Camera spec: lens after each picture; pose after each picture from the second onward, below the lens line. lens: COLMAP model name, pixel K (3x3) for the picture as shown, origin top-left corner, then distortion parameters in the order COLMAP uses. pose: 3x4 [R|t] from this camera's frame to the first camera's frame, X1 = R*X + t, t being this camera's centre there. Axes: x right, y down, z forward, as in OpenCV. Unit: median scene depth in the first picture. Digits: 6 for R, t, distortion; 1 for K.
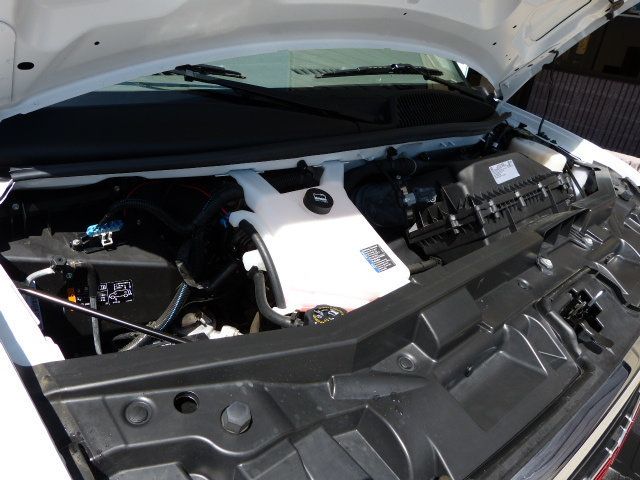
lens RADIAL K [[482.7, 0, 320.0], [0, 482.7, 240.0], [0, 0, 1]] dist [-0.041611, 0.037155]
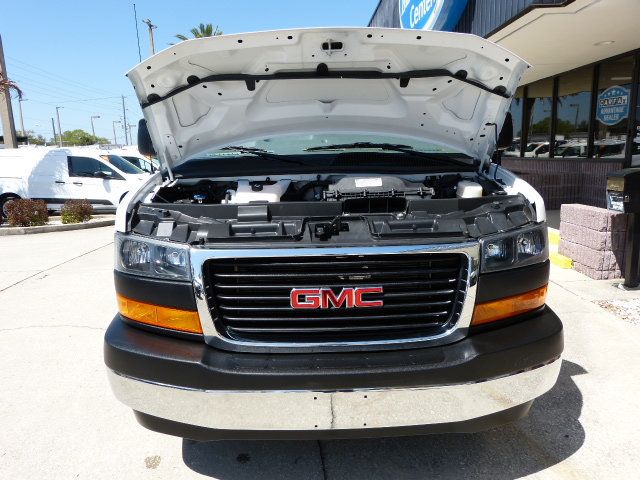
lens RADIAL K [[482.7, 0, 320.0], [0, 482.7, 240.0], [0, 0, 1]] dist [-0.041611, 0.037155]
pose [[0.729137, -0.012002, -0.684262, 1.859908], [-0.197609, 0.953566, -0.227293, 0.659320], [0.655217, 0.300944, 0.692909, -0.463788]]
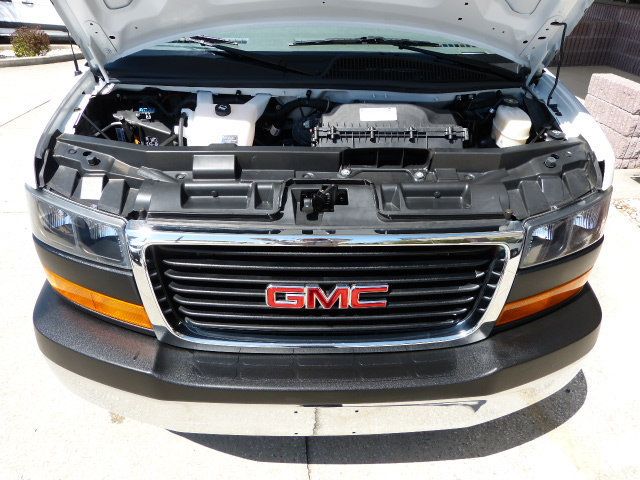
lens RADIAL K [[482.7, 0, 320.0], [0, 482.7, 240.0], [0, 0, 1]] dist [-0.041611, 0.037155]
pose [[0.740619, 0.247730, -0.624591, 1.443231], [-0.229831, 0.966884, 0.110966, 0.107411], [0.631396, 0.061367, 0.773028, -0.168758]]
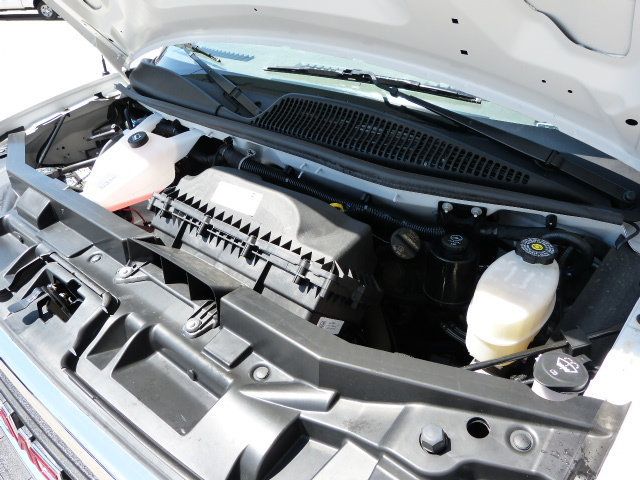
lens RADIAL K [[482.7, 0, 320.0], [0, 482.7, 240.0], [0, 0, 1]] dist [-0.041611, 0.037155]
pose [[0.106768, 0.393197, -0.913234, 1.397264], [-0.421399, 0.849808, 0.316622, -0.479280], [0.900568, 0.351031, 0.256425, 1.127698]]
